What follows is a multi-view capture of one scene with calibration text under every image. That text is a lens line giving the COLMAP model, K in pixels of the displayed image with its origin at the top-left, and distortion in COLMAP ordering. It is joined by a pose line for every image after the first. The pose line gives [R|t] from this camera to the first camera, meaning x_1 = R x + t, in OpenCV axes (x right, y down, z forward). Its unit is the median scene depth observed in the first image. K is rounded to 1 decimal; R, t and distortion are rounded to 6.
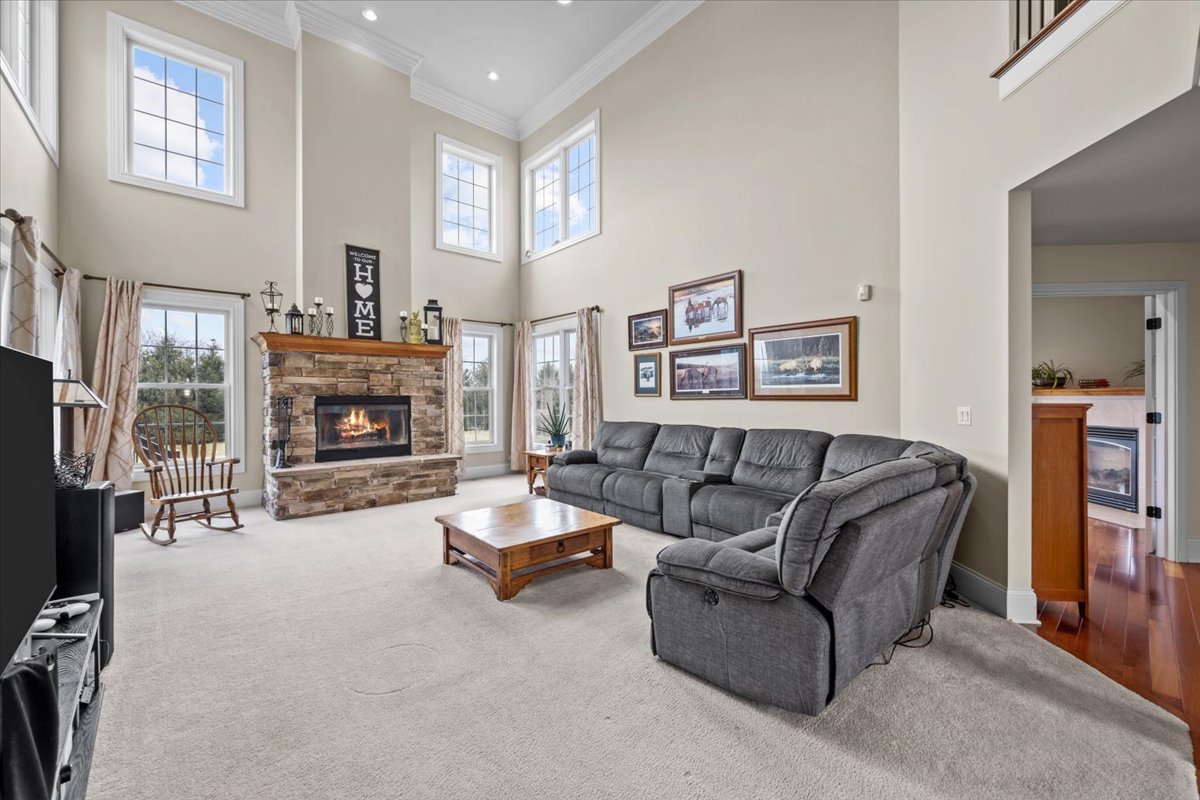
lens RADIAL K [[476.2, 0, 605.8], [0, 476.2, 398.2], [0, 0, 1]] dist [0.002224, -0.000178]
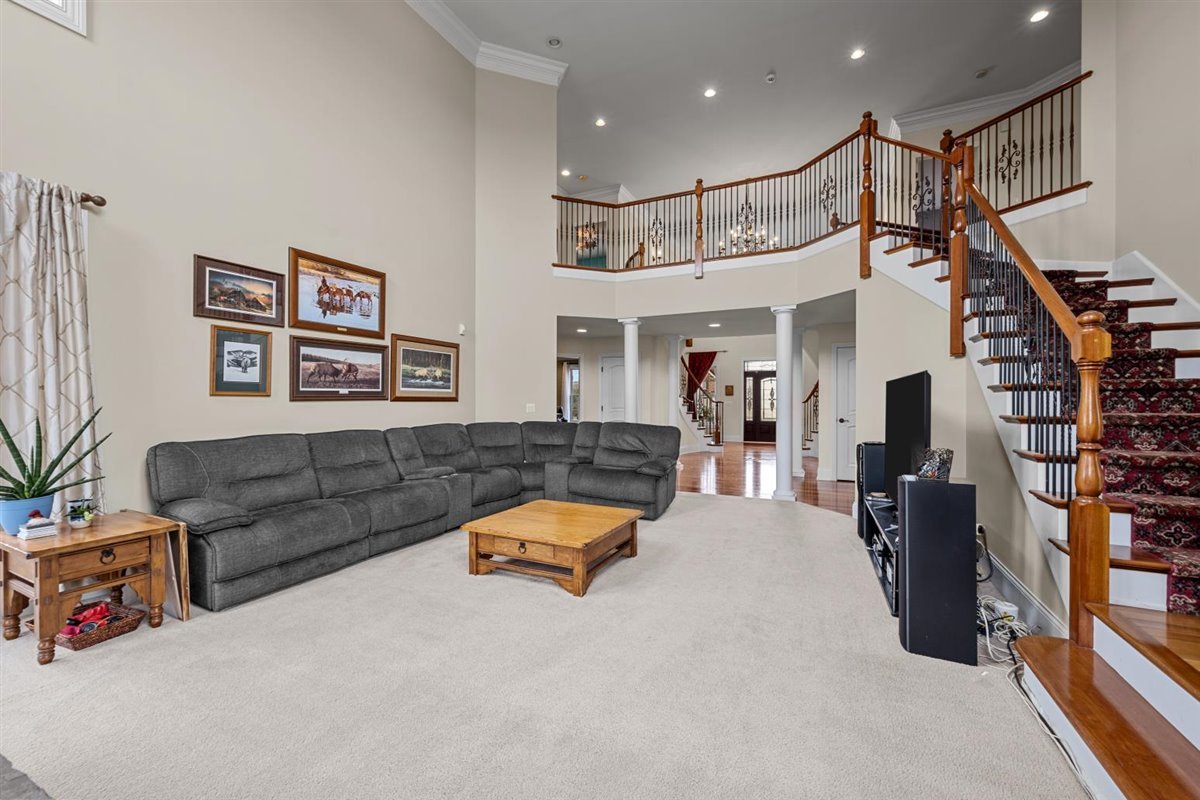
lens RADIAL K [[476.2, 0, 601.4], [0, 476.2, 399.0], [0, 0, 1]] dist [0.002224, -0.000178]
pose [[-0.390480, 0.001046, 0.920611, -0.775584], [-0.003653, 0.999990, -0.002686, 0.000359], [-0.920604, -0.004412, -0.390472, 0.900533]]
